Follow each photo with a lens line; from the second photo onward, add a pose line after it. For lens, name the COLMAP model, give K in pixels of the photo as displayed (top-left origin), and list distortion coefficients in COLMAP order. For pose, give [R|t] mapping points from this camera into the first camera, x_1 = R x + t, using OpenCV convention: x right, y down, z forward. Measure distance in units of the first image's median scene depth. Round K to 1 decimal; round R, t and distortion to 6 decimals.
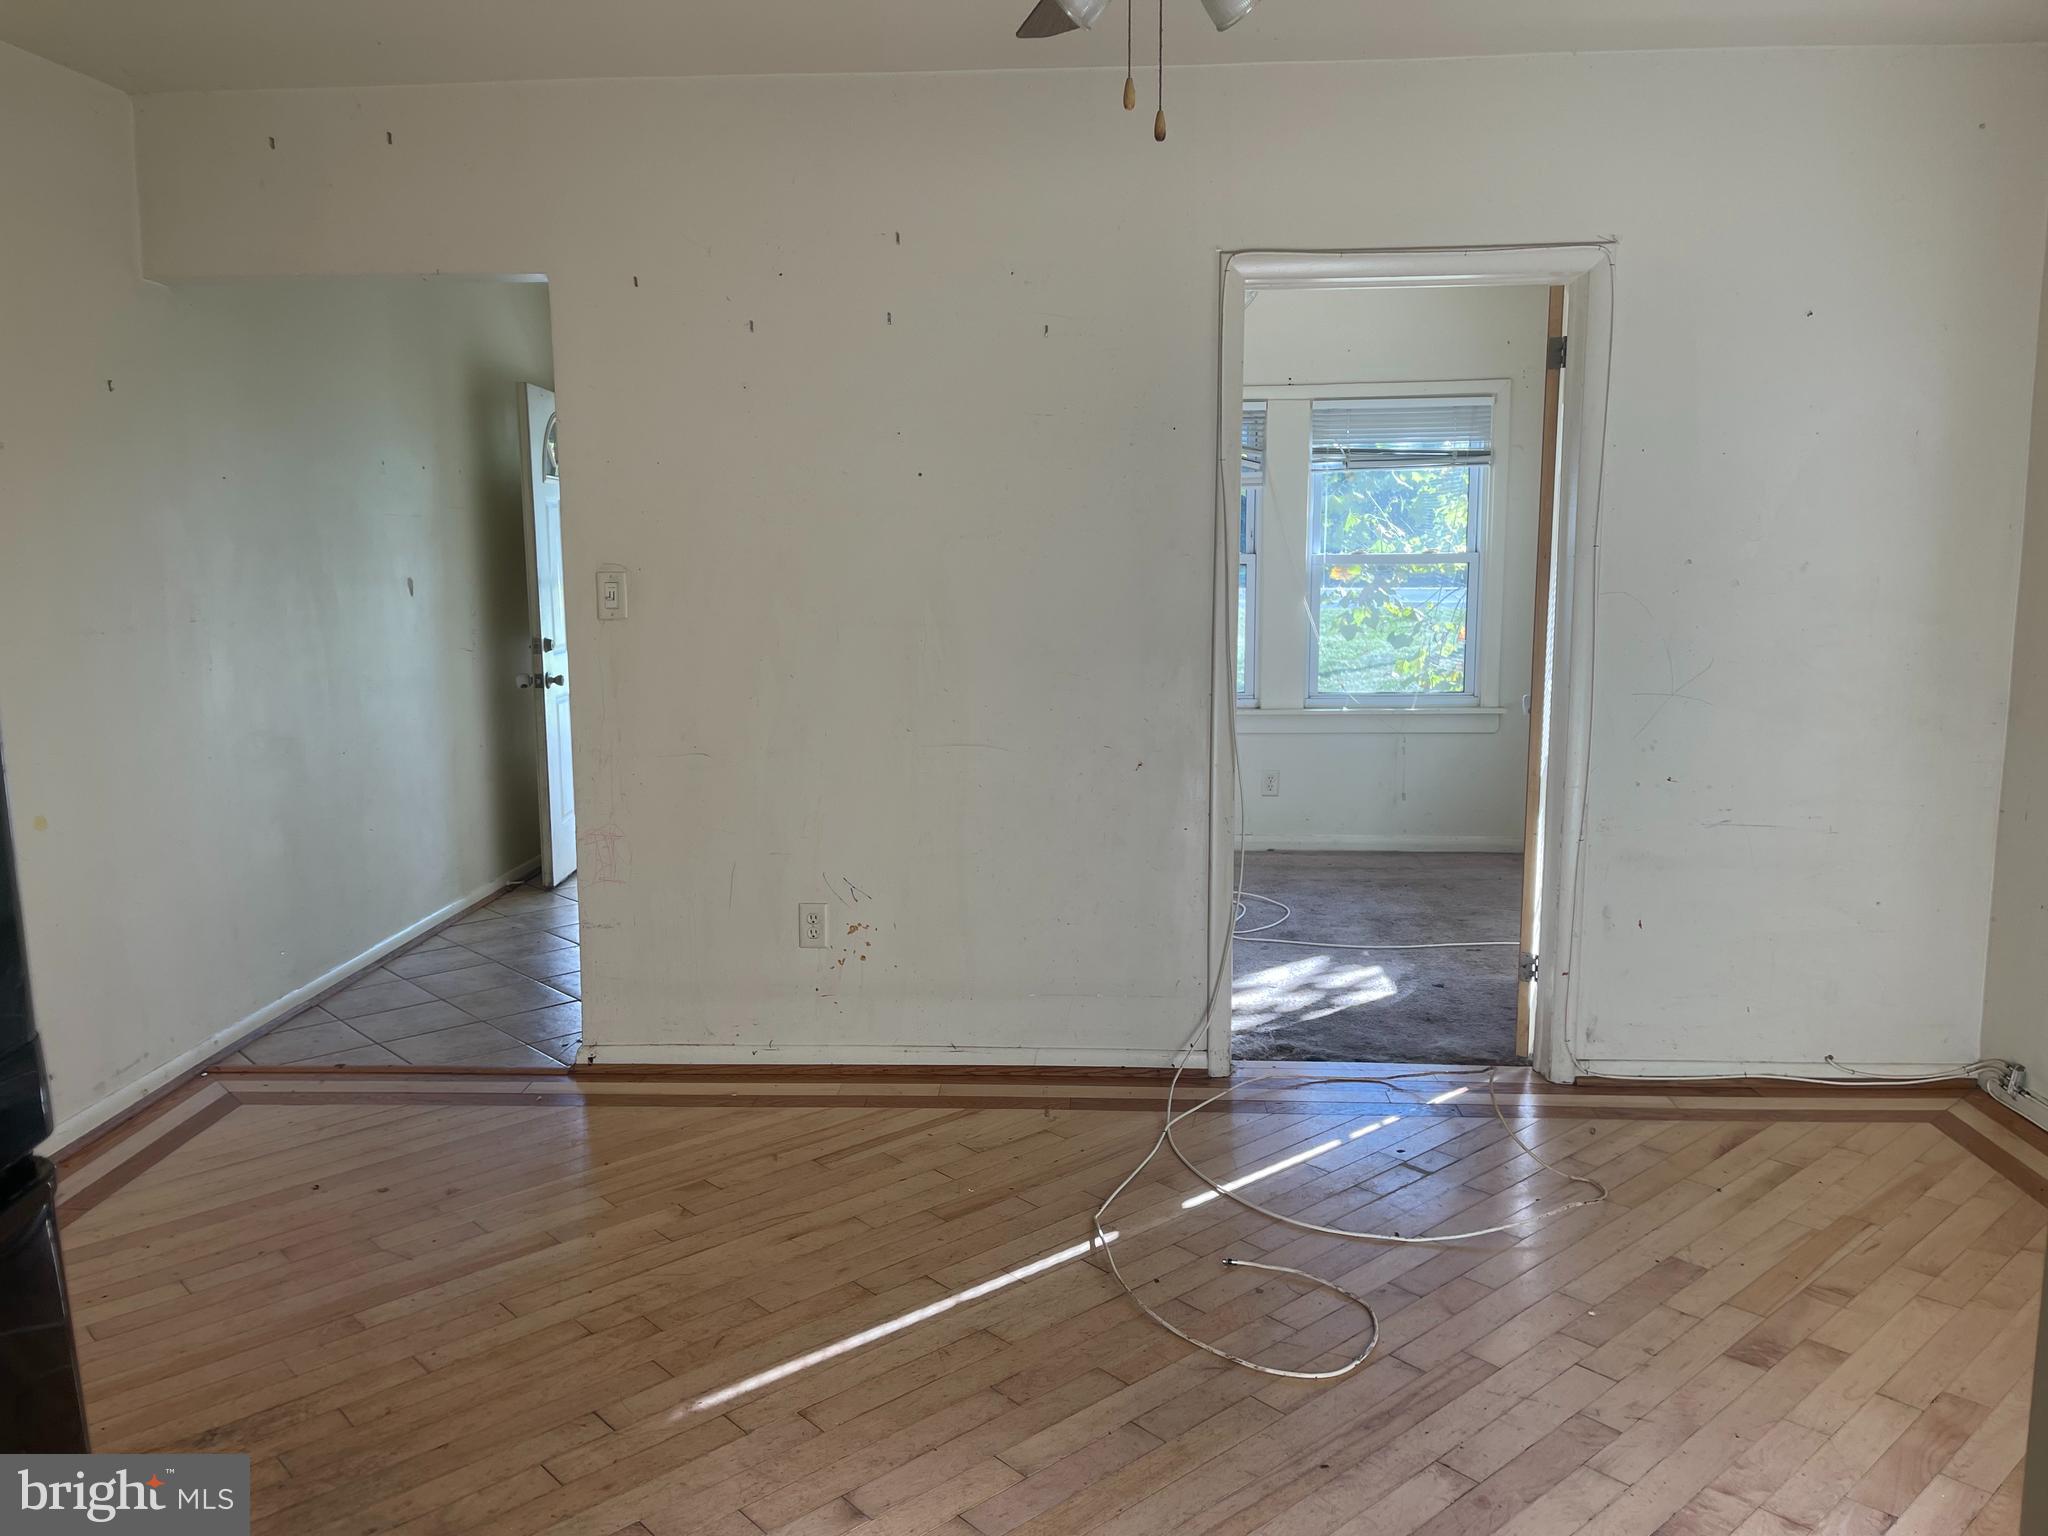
lens RADIAL K [[1549.5, 0, 1024.0], [0, 1549.5, 768.0], [0, 0, 1]] dist [0.050498, -0.001986]
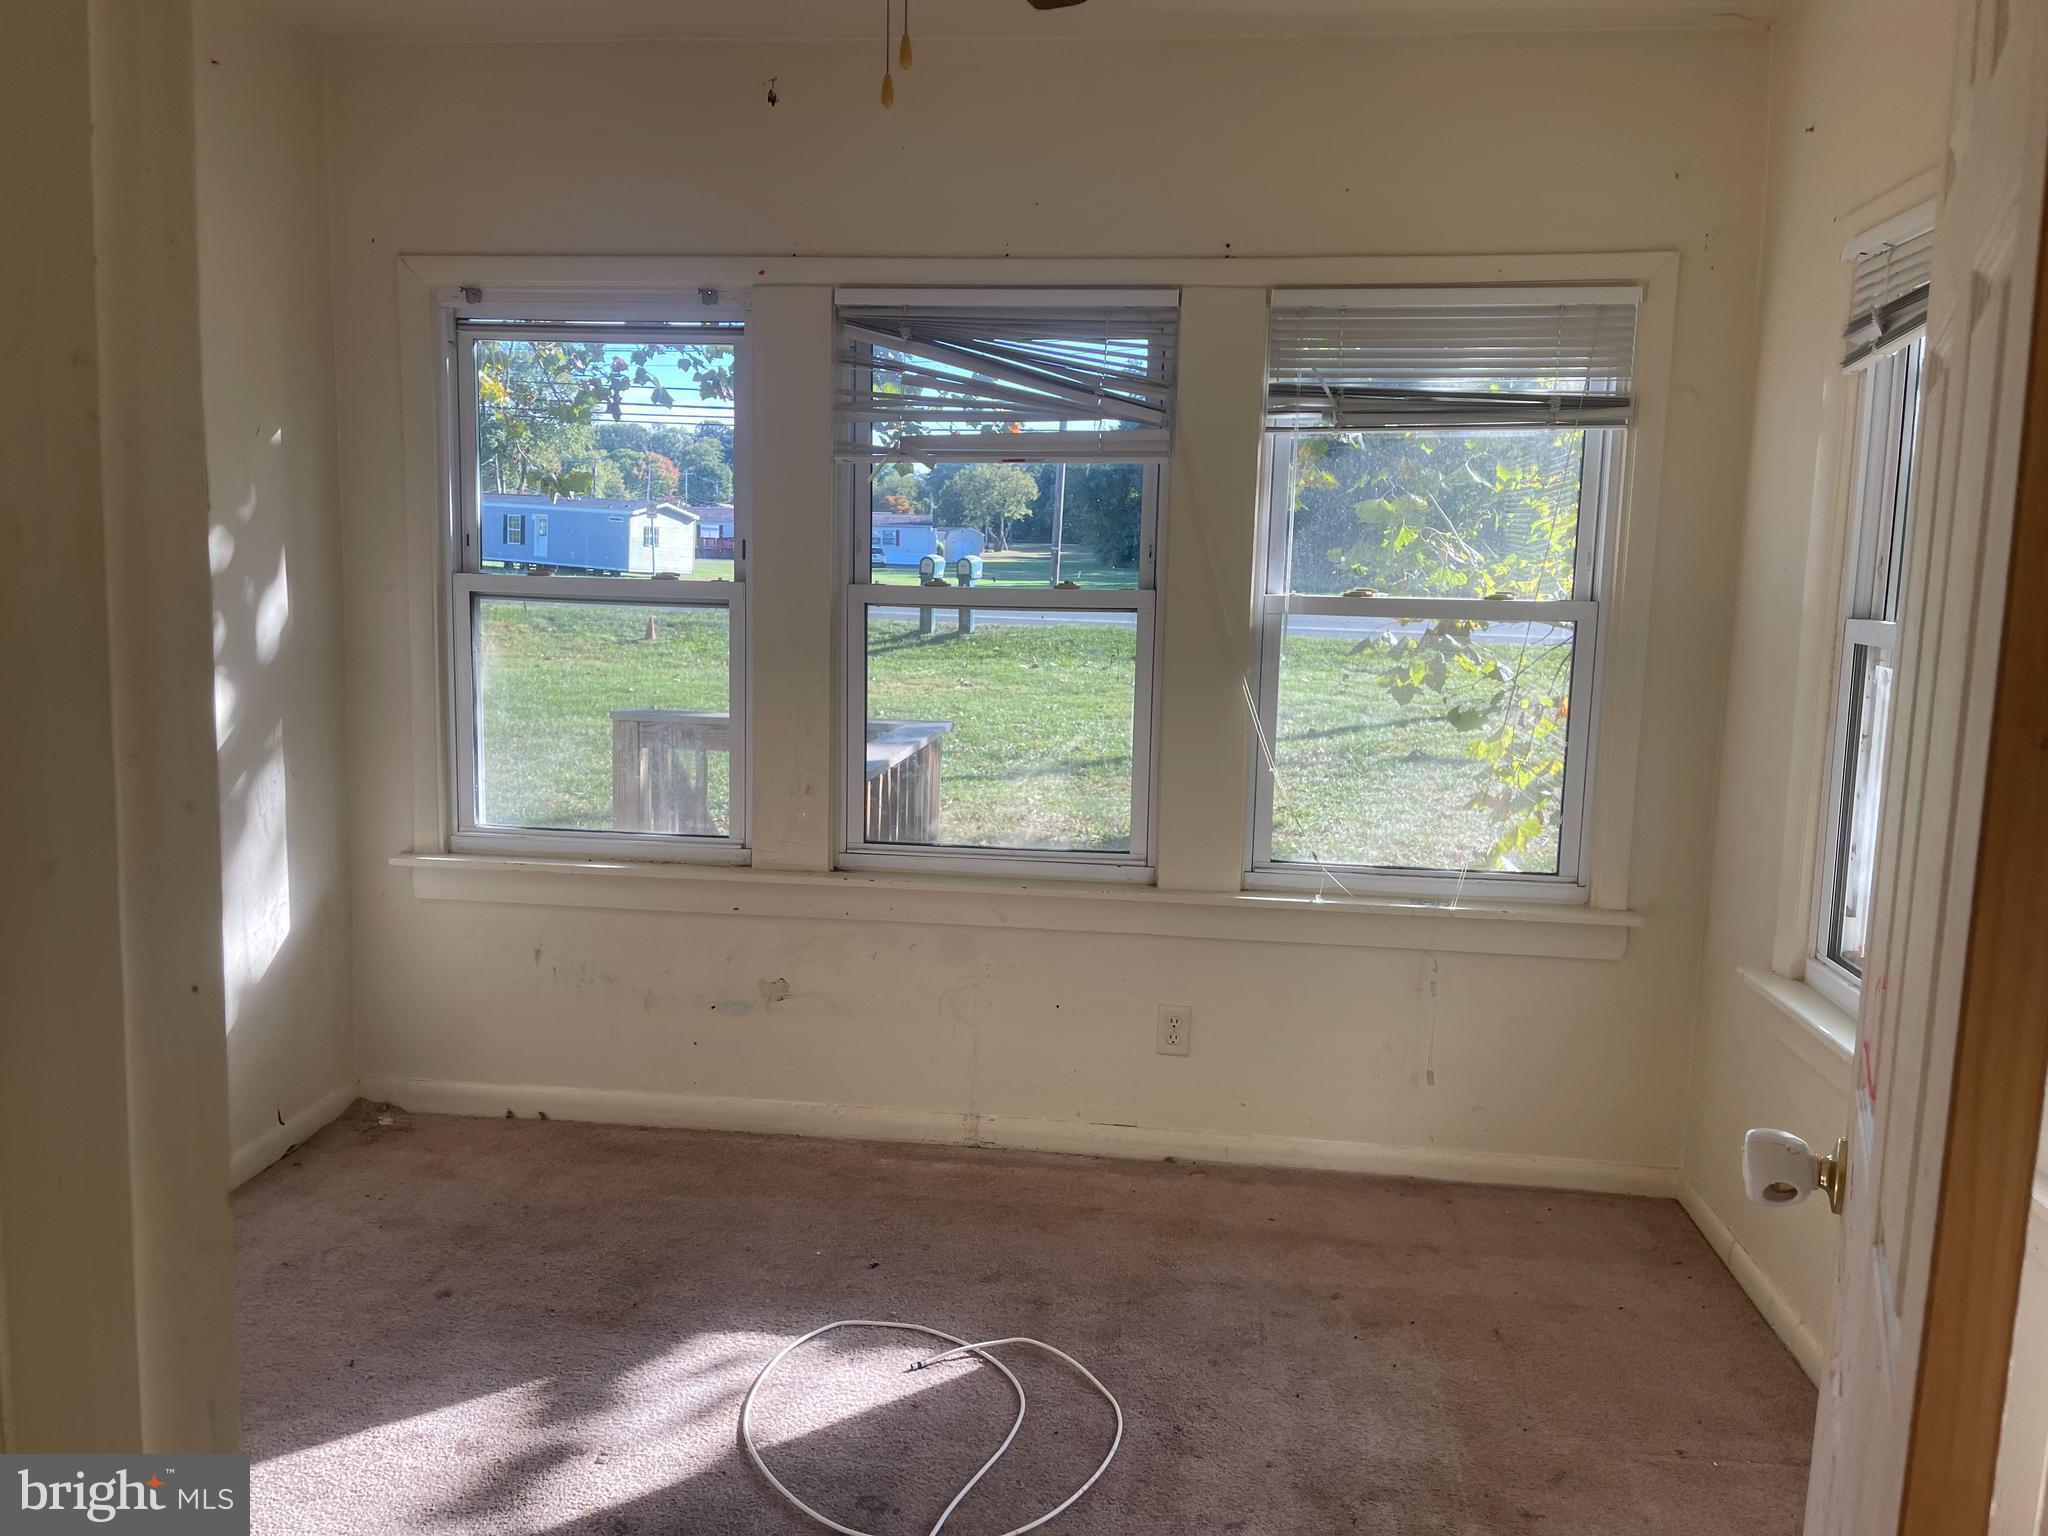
lens RADIAL K [[1549.5, 0, 1024.0], [0, 1549.5, 768.0], [0, 0, 1]] dist [0.050498, -0.001986]
pose [[0.997353, 0.038480, -0.061691, 0.141028], [-0.038923, 0.999224, -0.005993, -0.074465], [0.061413, 0.008379, 0.998077, 0.487796]]
